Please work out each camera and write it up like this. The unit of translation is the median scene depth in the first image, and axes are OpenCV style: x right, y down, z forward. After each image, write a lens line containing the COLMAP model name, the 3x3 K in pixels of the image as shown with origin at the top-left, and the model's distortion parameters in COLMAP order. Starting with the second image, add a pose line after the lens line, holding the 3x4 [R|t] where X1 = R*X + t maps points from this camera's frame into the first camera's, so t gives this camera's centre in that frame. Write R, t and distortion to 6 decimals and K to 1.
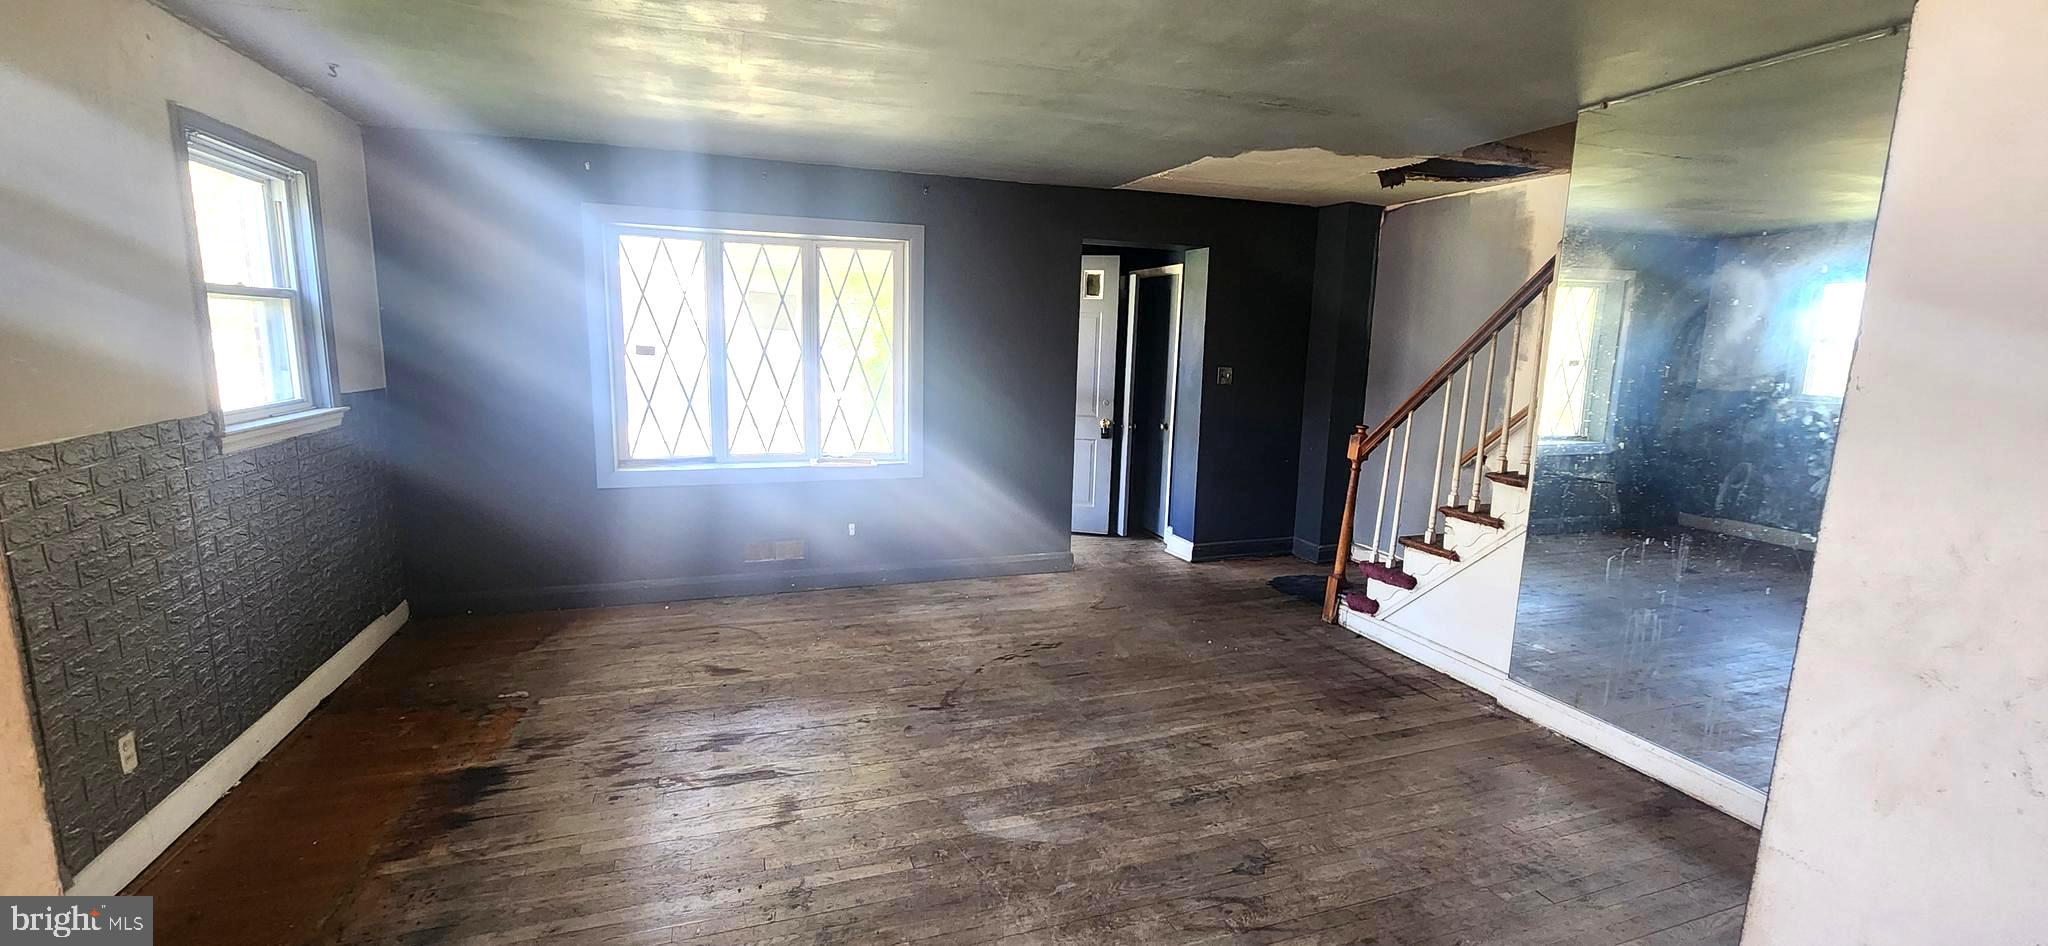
lens RADIAL K [[838.0, 0, 1021.2], [0, 838.0, 479.0], [0, 0, 1]] dist [0.000349, -0.000221]
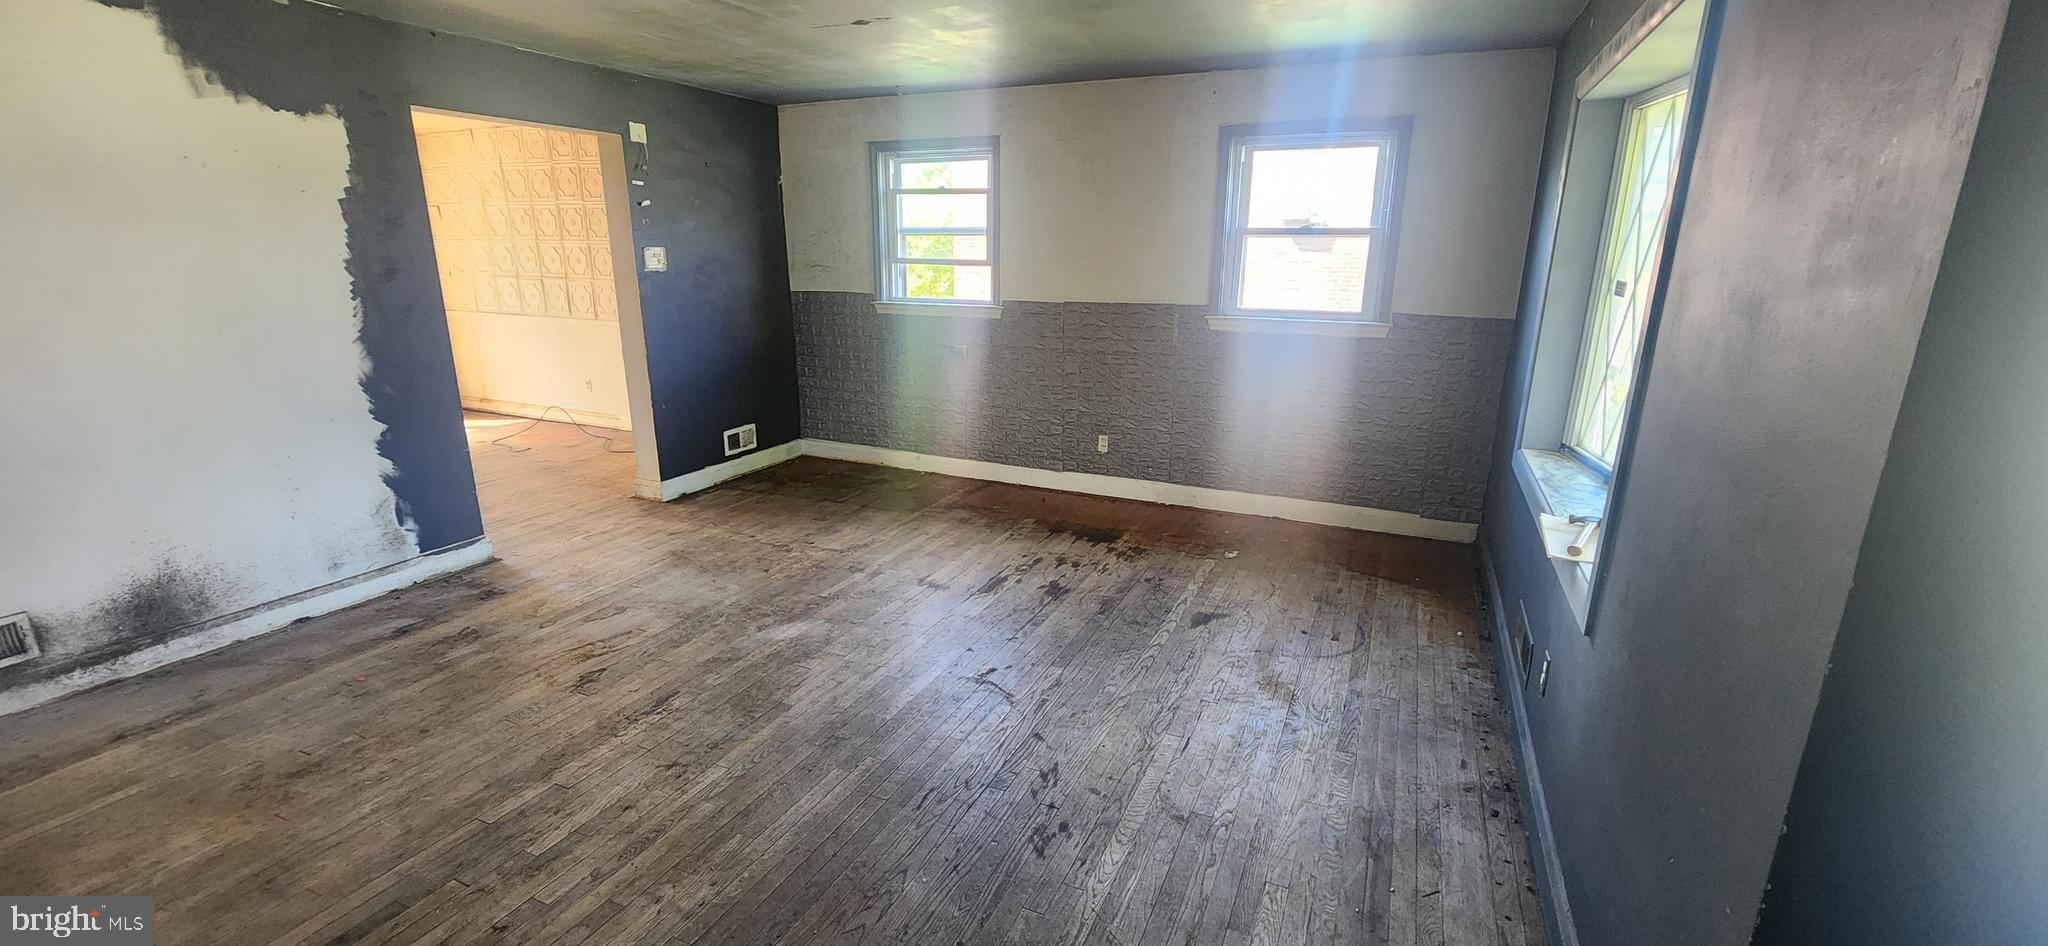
lens RADIAL K [[838.0, 0, 1031.9], [0, 838.0, 475.6], [0, 0, 1]] dist [0.000349, -0.000221]
pose [[-0.693832, 0.159575, -0.702234, 0.532587], [-0.144377, 0.924517, 0.352737, -0.286668], [0.705515, 0.346127, -0.618421, 1.750319]]
